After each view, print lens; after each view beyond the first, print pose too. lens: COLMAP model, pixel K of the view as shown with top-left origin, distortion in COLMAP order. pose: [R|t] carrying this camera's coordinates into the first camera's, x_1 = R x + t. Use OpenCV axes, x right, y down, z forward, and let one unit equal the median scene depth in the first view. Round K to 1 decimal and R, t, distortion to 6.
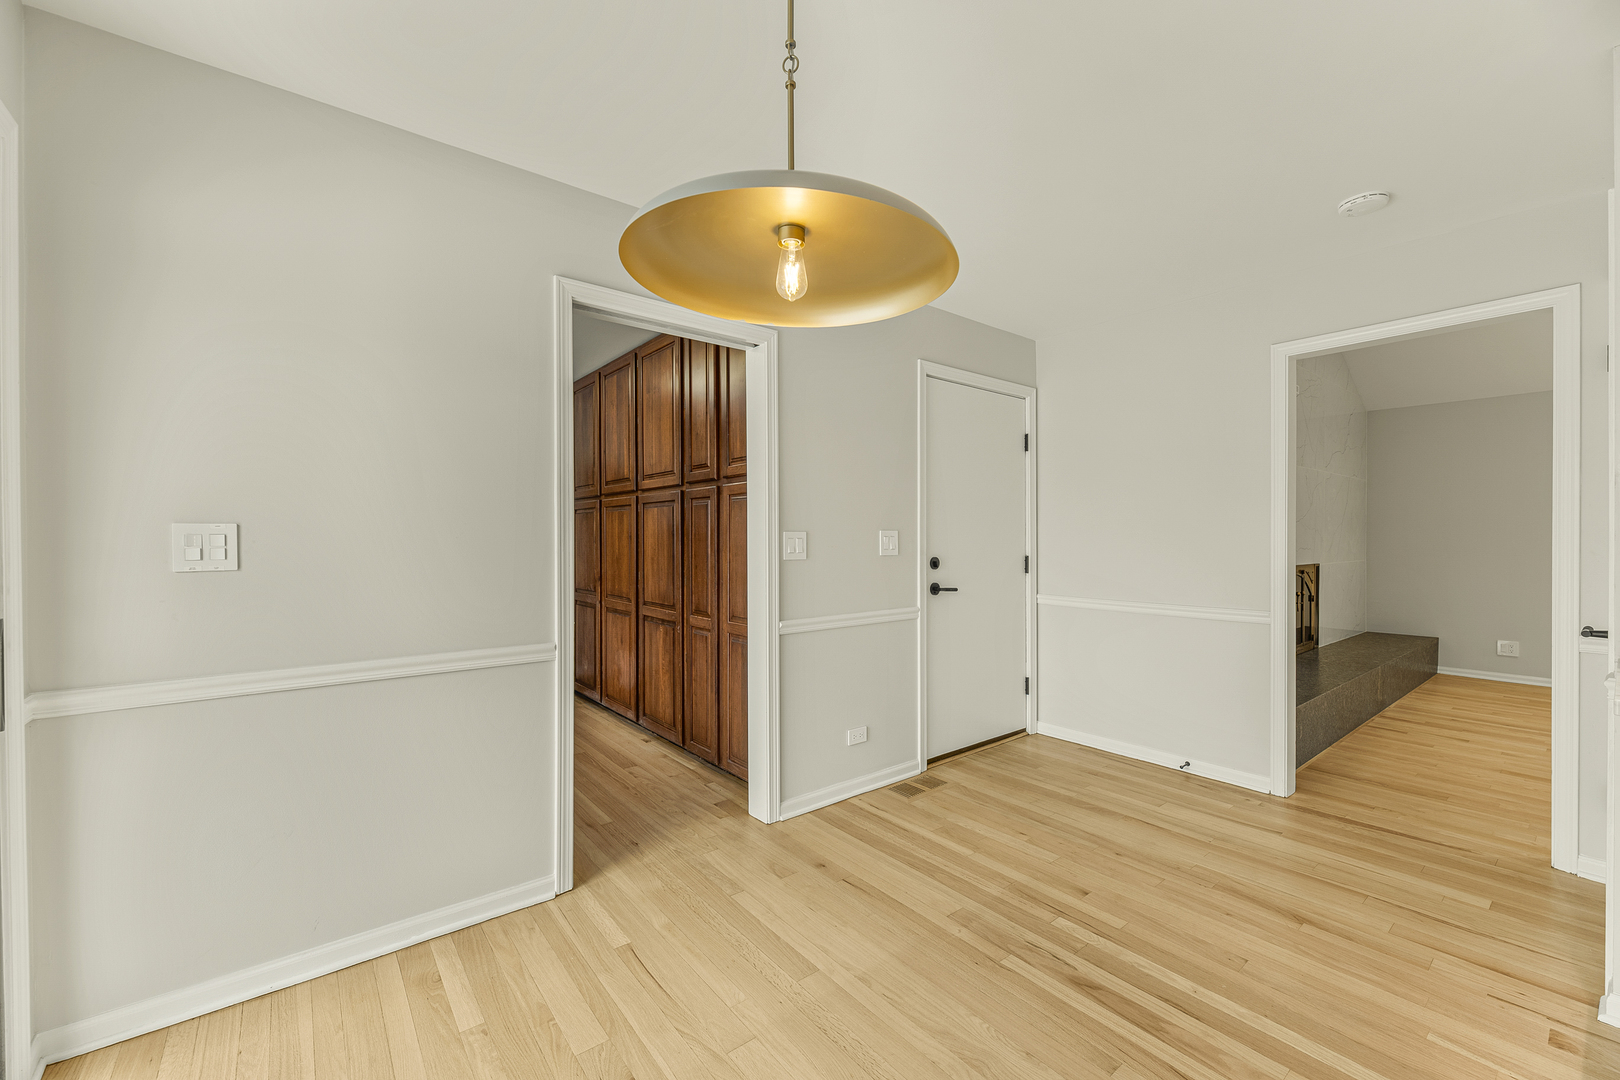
lens RADIAL K [[653.2, 0, 818.7], [0, 653.2, 542.7], [0, 0, 1]] dist [0.005845, -0.002283]
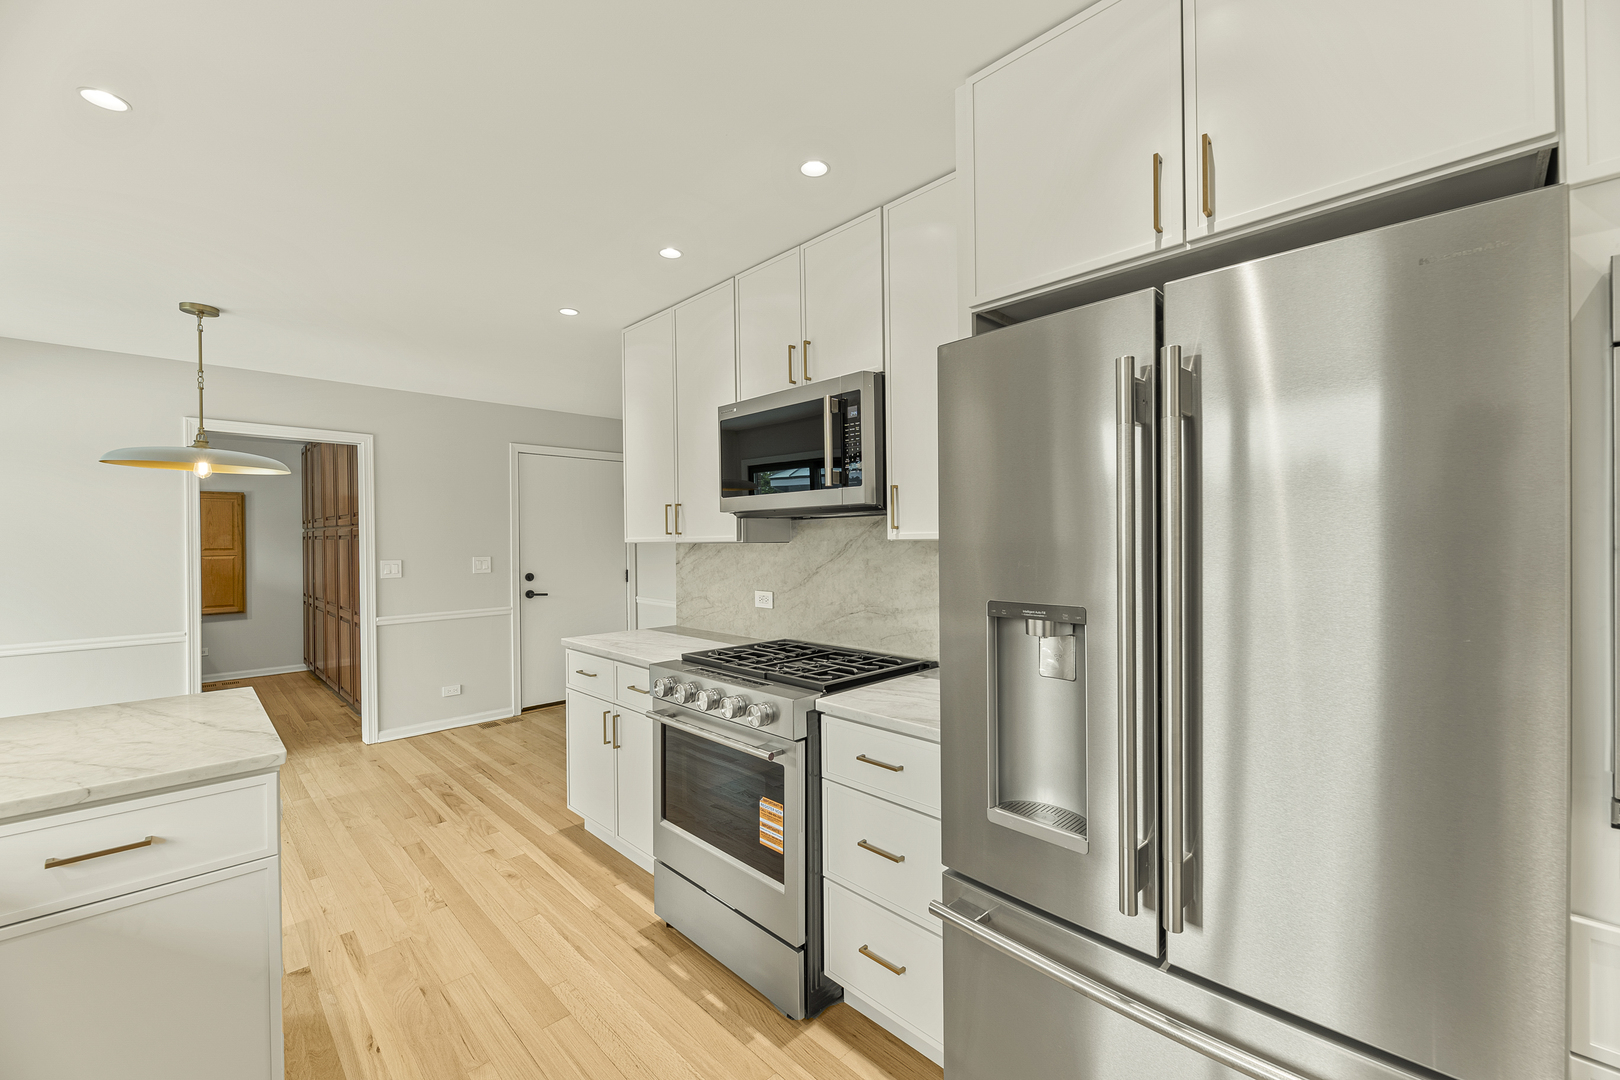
lens RADIAL K [[653.2, 0, 819.4], [0, 653.2, 543.1], [0, 0, 1]] dist [0.005845, -0.002283]
pose [[0.995190, -0.011972, 0.097232, 0.904447], [0.012629, 0.999901, -0.006143, -0.038097], [-0.097148, 0.007342, 0.995243, -0.726178]]
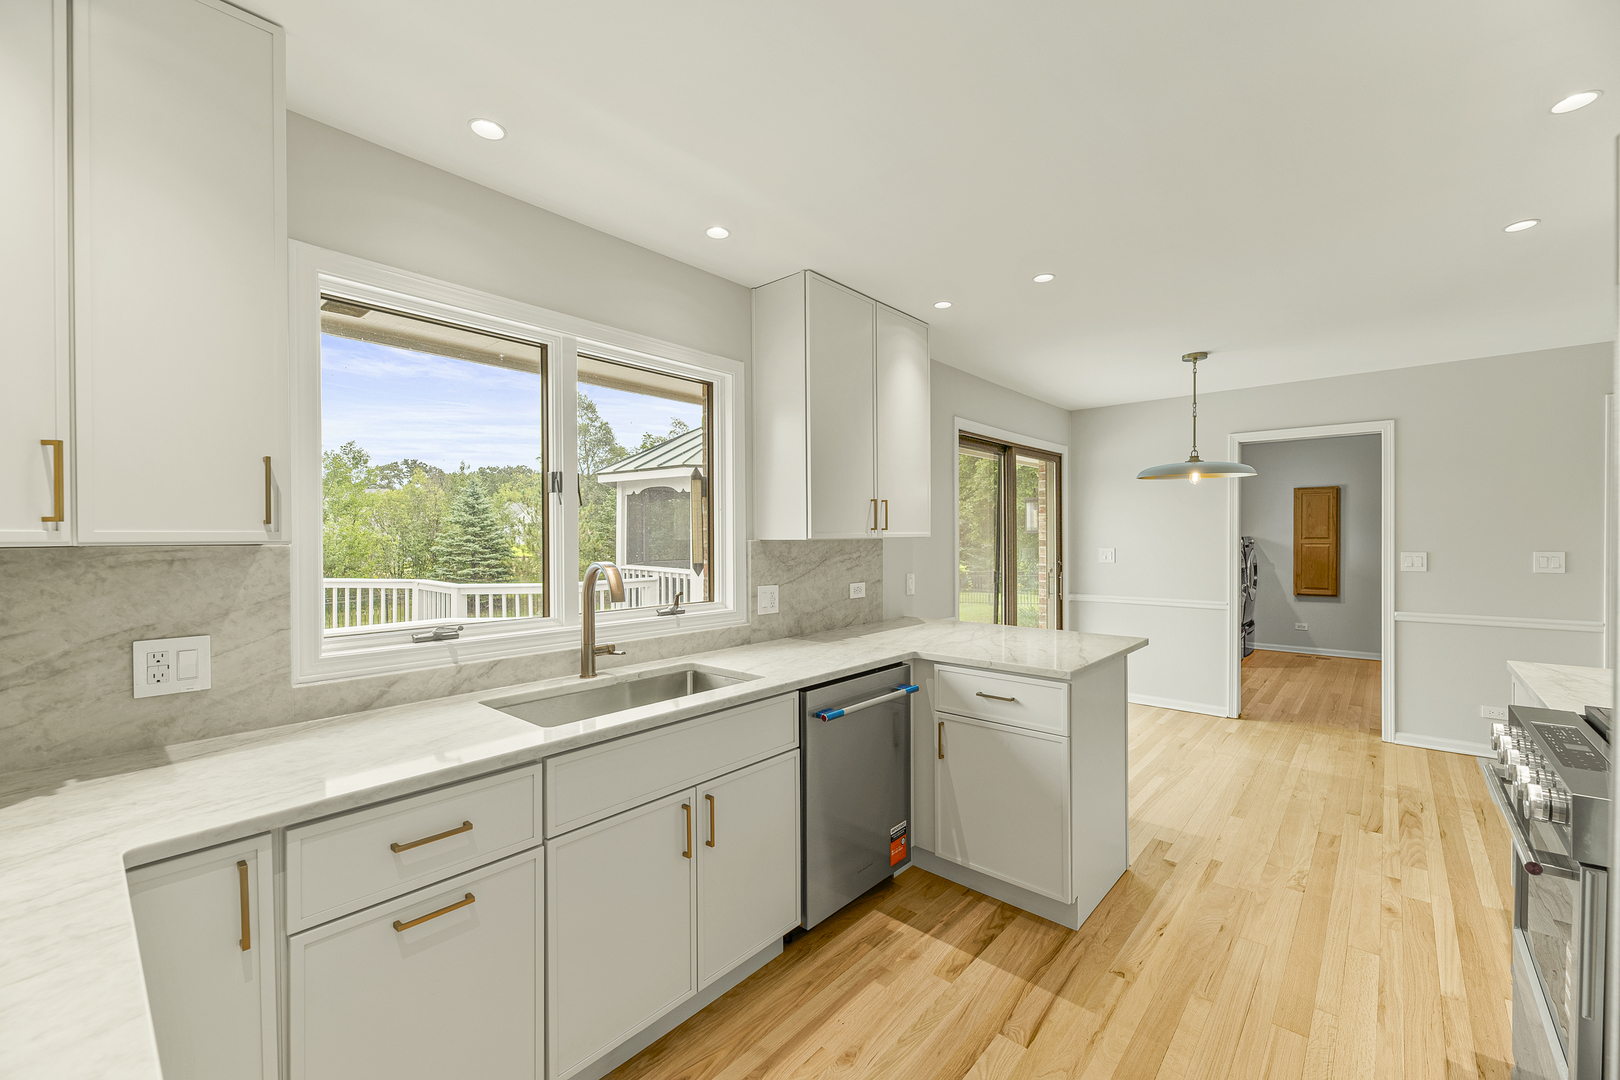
lens RADIAL K [[653.2, 0, 823.2], [0, 653.2, 541.5], [0, 0, 1]] dist [0.005845, -0.002283]
pose [[0.170906, 0.005963, -0.985269, 1.270289], [-0.008216, 0.999956, 0.004627, -0.039389], [0.985253, 0.007305, 0.170948, -0.592934]]
